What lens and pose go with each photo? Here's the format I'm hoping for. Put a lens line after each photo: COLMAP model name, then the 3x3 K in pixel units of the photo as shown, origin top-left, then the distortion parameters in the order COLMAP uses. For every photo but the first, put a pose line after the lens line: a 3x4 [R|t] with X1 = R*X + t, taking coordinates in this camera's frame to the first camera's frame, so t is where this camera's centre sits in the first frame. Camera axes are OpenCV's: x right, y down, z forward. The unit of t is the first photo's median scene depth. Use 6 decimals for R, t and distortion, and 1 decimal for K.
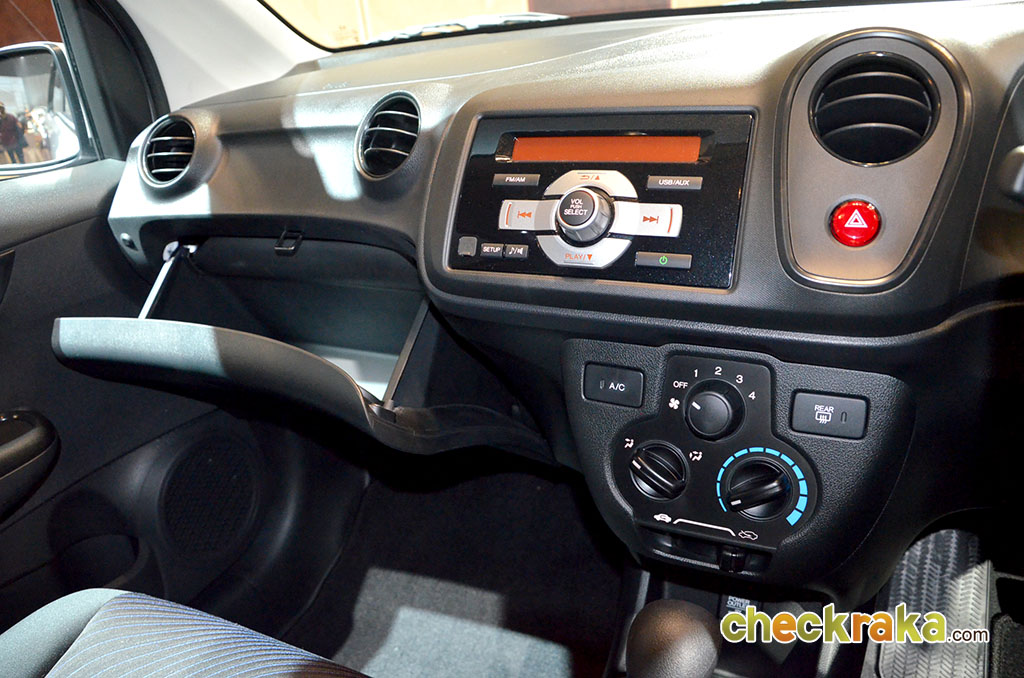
lens RADIAL K [[775.6, 0, 513.0], [0, 775.6, 336.8], [0, 0, 1]] dist [-0.089718, 0.007629]
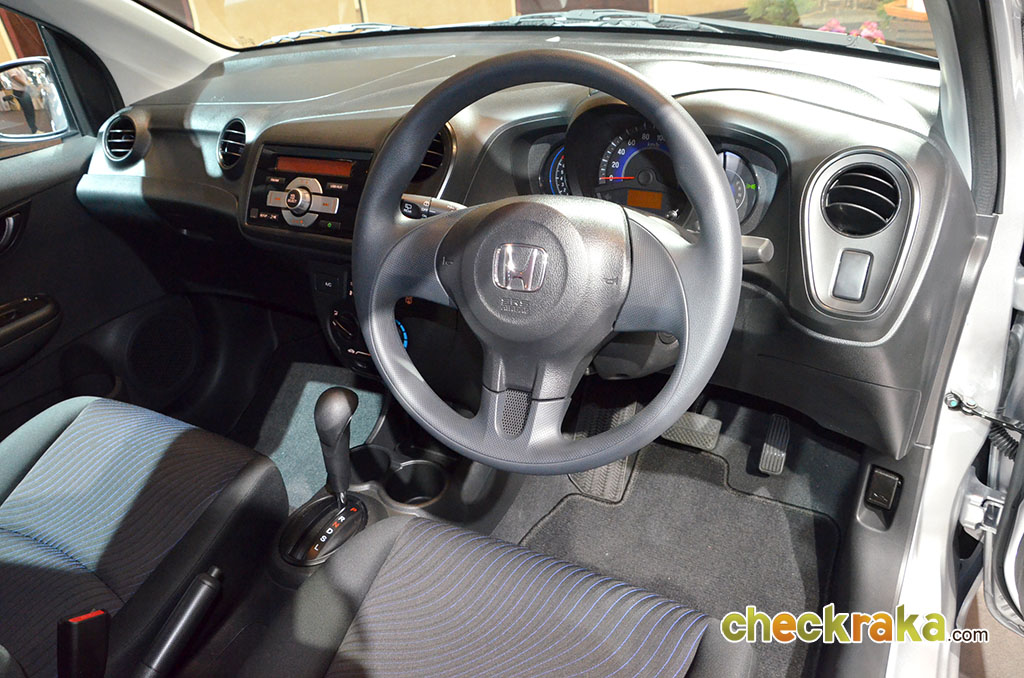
lens RADIAL K [[775.6, 0, 511.5], [0, 775.6, 341.5], [0, 0, 1]] dist [-0.089718, 0.007629]
pose [[0.999675, 0.016137, -0.019755, 0.456684], [-0.013308, 0.990648, 0.135789, -0.047146], [0.021762, -0.135482, 0.990541, -0.689972]]
